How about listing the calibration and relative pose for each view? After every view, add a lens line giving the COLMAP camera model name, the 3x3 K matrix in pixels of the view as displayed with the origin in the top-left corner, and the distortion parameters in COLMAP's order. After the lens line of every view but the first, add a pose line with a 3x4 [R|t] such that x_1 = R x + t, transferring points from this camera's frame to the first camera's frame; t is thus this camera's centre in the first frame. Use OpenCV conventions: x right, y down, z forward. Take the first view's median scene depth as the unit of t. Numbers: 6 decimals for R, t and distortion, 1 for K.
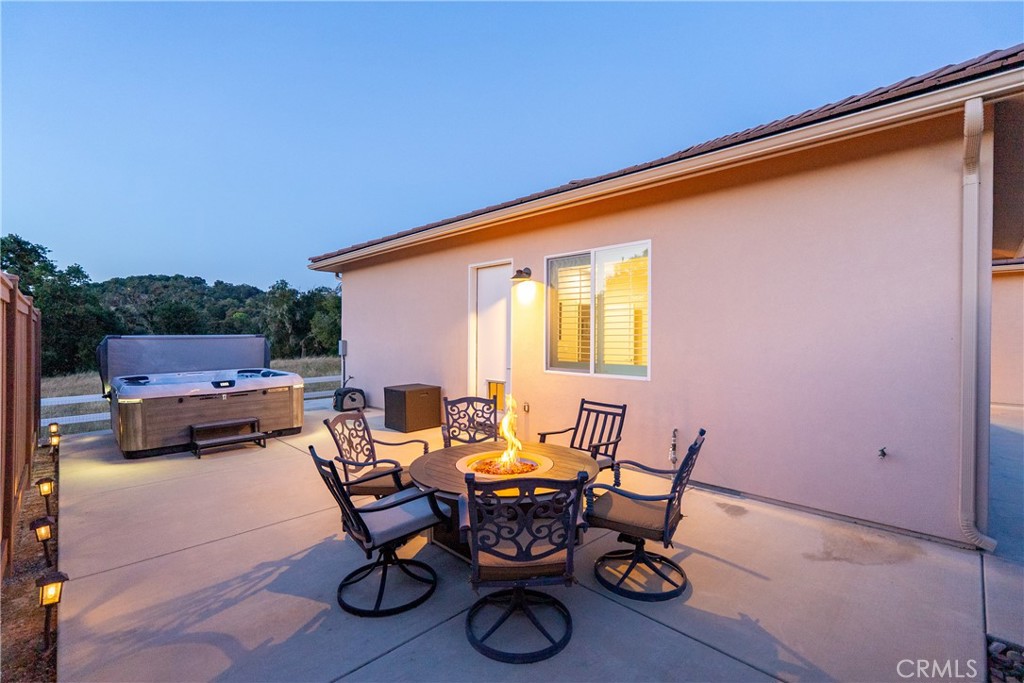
lens RADIAL K [[459.2, 0, 510.3], [0, 459.2, 338.2], [0, 0, 1]] dist [-0.001043, 0.000095]
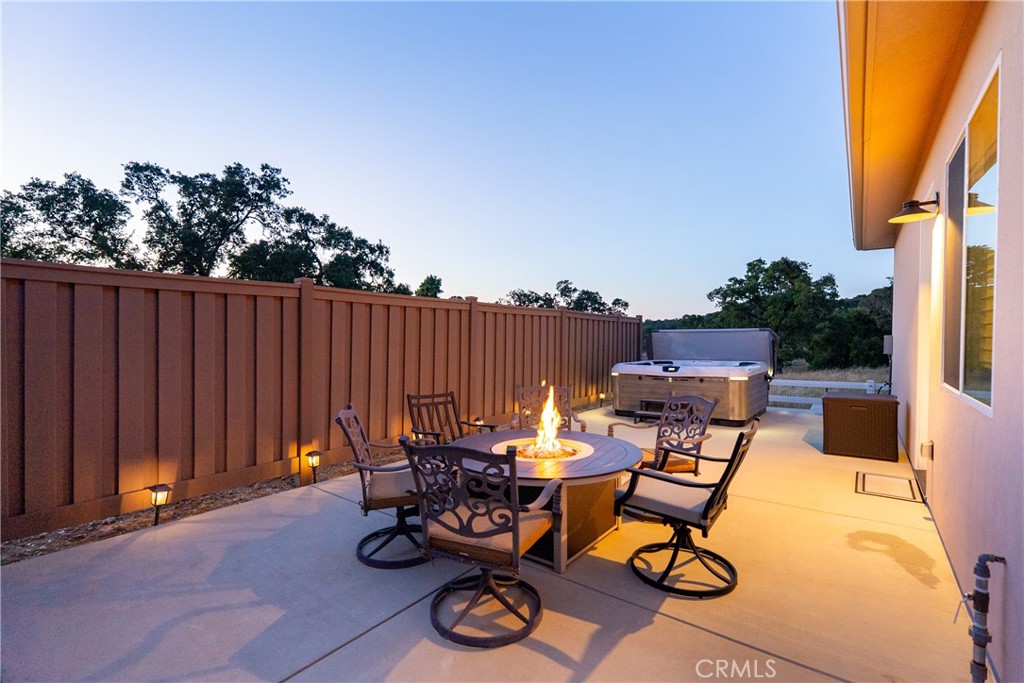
lens RADIAL K [[459.2, 0, 510.3], [0, 459.2, 340.3], [0, 0, 1]] dist [-0.001043, 0.000095]
pose [[0.138649, 0.007277, -0.990315, 0.484081], [-0.008463, 0.999945, 0.006163, 0.022404], [0.990305, 0.007527, 0.138703, 0.422173]]
